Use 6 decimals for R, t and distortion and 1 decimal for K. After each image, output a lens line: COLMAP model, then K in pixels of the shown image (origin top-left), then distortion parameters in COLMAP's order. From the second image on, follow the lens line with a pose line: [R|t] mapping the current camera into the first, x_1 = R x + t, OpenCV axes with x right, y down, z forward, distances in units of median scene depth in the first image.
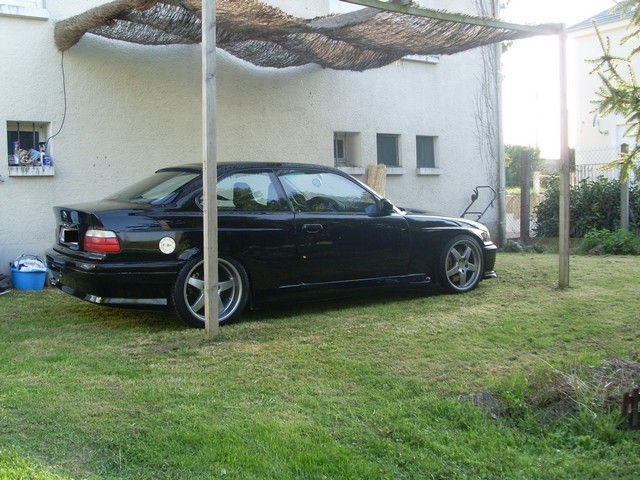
lens RADIAL K [[733.3, 0, 320.0], [0, 733.3, 240.0], [0, 0, 1]] dist [-0.021931, 0.002743]
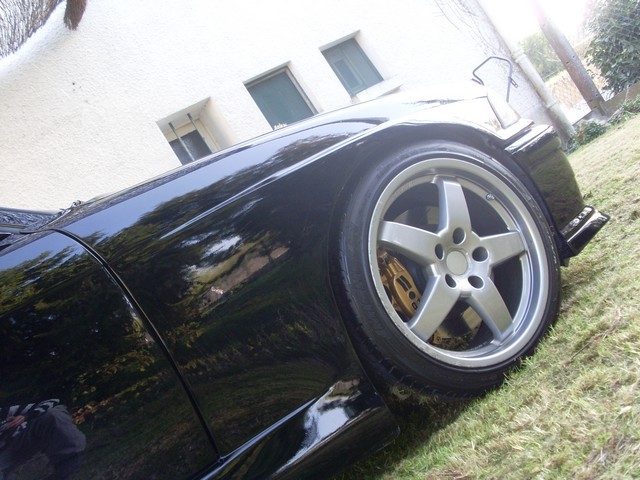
lens RADIAL K [[733.3, 0, 320.0], [0, 733.3, 240.0], [0, 0, 1]] dist [-0.021931, 0.002743]
pose [[0.844990, -0.524751, -0.103100, 0.129363], [0.520310, 0.851247, -0.068240, 0.014727], [0.123572, 0.004018, 0.992327, 0.533133]]
